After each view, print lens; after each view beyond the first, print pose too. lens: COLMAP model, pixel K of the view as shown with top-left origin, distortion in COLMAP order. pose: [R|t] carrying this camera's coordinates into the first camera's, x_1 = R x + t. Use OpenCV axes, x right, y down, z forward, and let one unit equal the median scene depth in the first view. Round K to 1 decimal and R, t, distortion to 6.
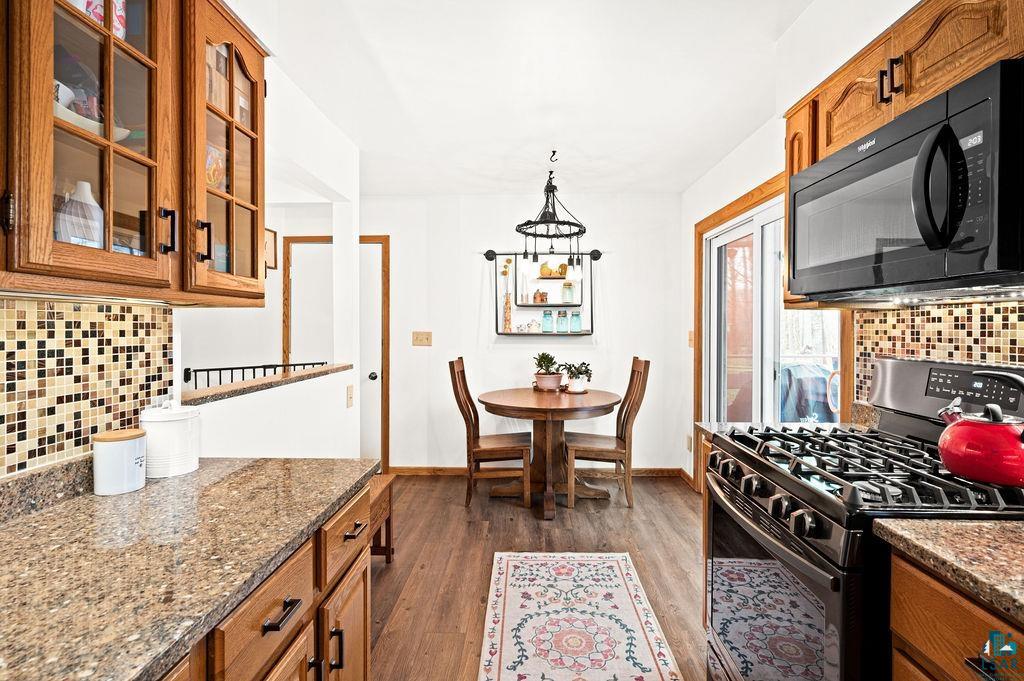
lens RADIAL K [[492.4, 0, 518.3], [0, 492.4, 329.9], [0, 0, 1]] dist [-0.002493, 0.000194]
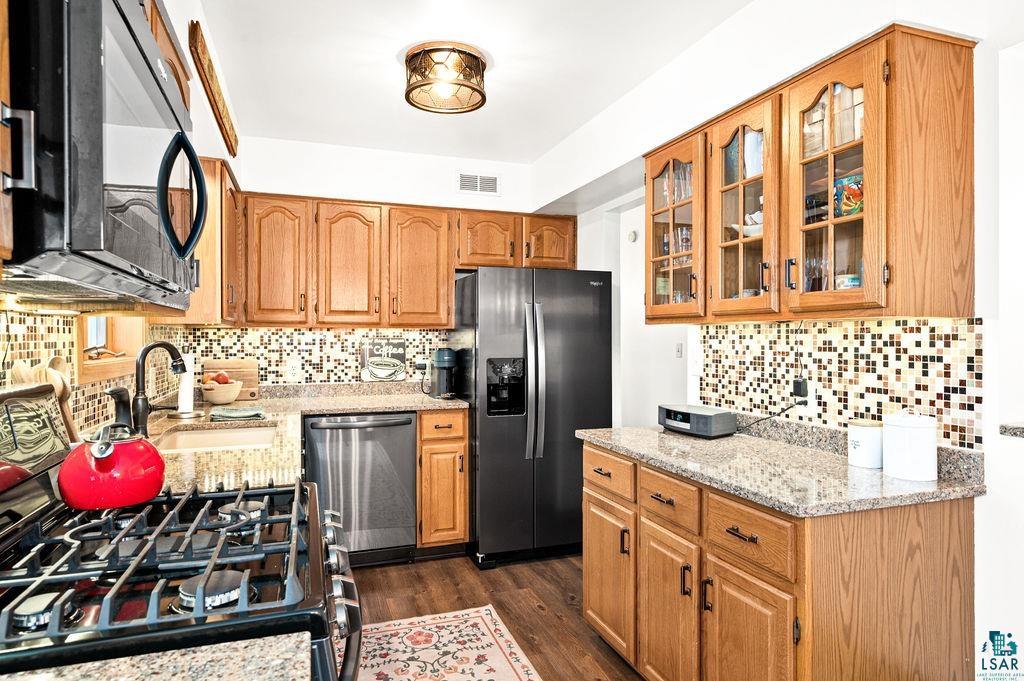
lens RADIAL K [[610.3, 0, 514.6], [0, 610.3, 338.4], [0, 0, 1]] dist [-0.005821, -0.001565]
pose [[-0.932230, 0.001469, -0.361862, 0.235104], [-0.001241, 0.999973, 0.007256, -0.006054], [0.361863, 0.007213, -0.932203, 0.819099]]
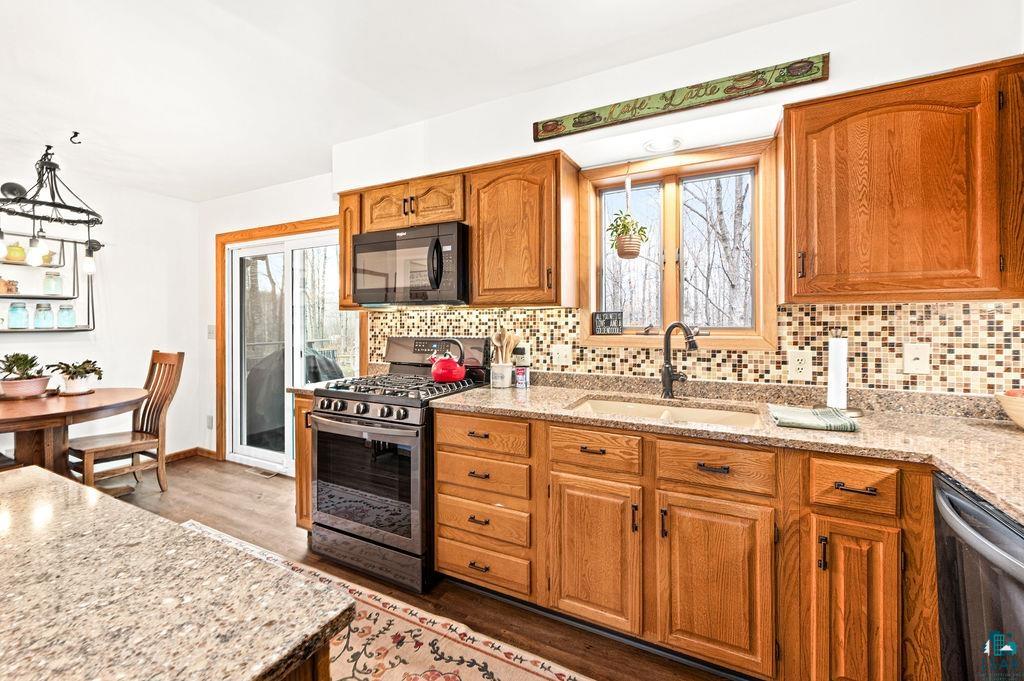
lens RADIAL K [[407.8, 0, 508.7], [0, 407.8, 324.5], [0, 0, 1]] dist [-0.001301, 0.000391]
pose [[0.431859, -0.010846, 0.901876, -0.275288], [0.009399, 0.999928, 0.007524, 0.000222], [-0.901892, 0.005227, 0.431929, -0.064890]]
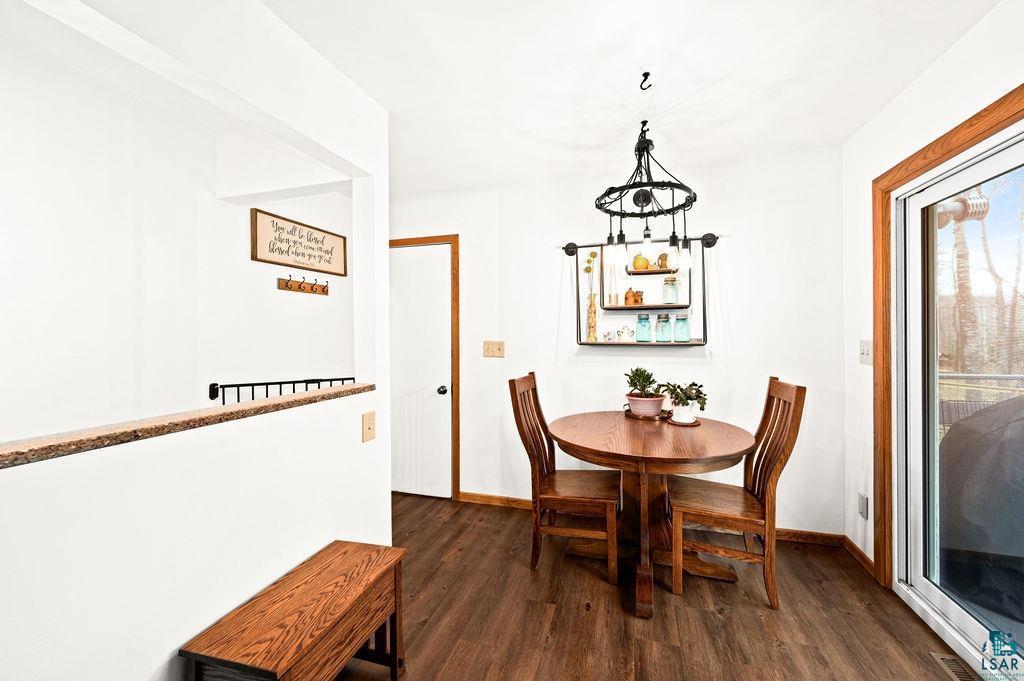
lens RADIAL K [[407.8, 0, 514.1], [0, 407.8, 331.8], [0, 0, 1]] dist [-0.001301, 0.000391]
pose [[0.963748, -0.006304, -0.266739, 0.045798], [0.002355, 0.999883, -0.015123, -0.002522], [0.266803, 0.013946, 0.963650, 0.427179]]
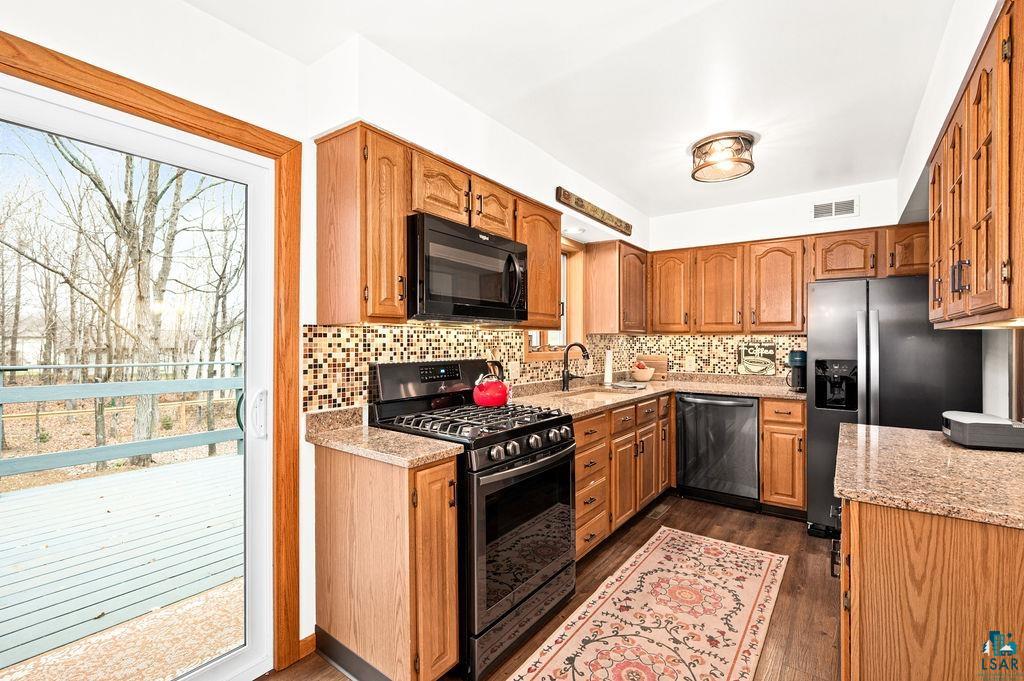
lens RADIAL K [[460.4, 0, 501.4], [0, 460.4, 341.0], [0, 0, 1]] dist [-0.007586, 0.000046]
pose [[-0.811556, -0.003311, 0.584265, -0.126758], [-0.000558, 0.999988, 0.004891, -0.005856], [-0.584274, 0.003643, -0.811548, 0.964131]]
